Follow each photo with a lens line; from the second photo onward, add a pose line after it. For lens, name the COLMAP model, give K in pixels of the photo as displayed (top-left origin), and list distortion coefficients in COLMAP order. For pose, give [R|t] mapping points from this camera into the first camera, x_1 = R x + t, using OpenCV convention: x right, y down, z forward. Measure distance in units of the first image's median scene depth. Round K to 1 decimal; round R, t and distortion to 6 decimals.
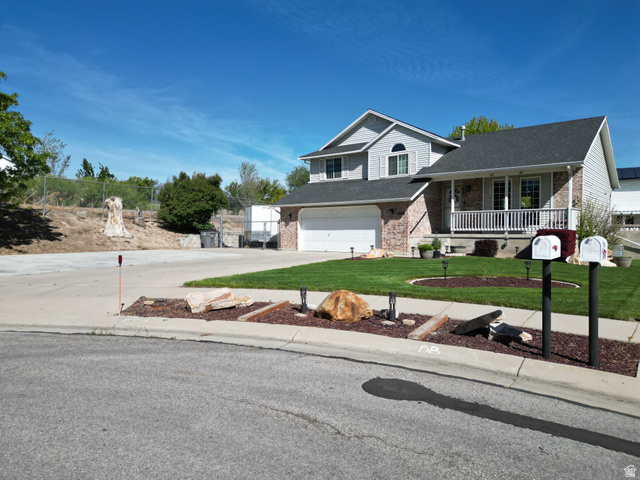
lens RADIAL K [[447.7, 0, 324.3], [0, 447.7, 235.9], [0, 0, 1]] dist [0.065430, -0.038636]
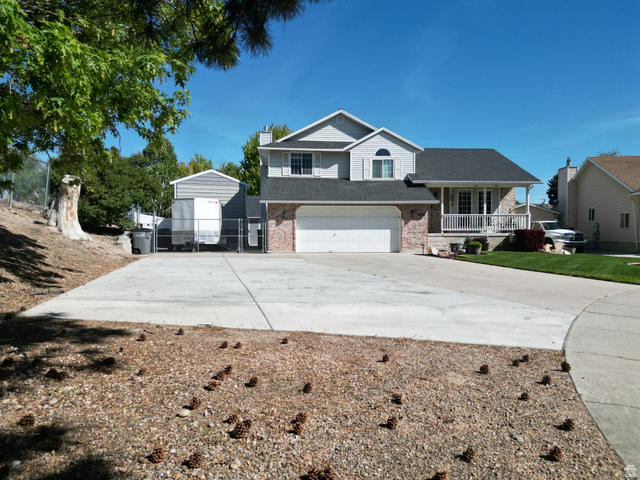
lens RADIAL K [[447.7, 0, 323.0], [0, 447.7, 240.3], [0, 0, 1]] dist [0.065430, -0.038636]
pose [[0.711679, -0.017402, 0.702289, -0.661030], [0.008172, 0.999831, 0.016493, -0.006308], [-0.702457, -0.005998, 0.711701, 0.324662]]
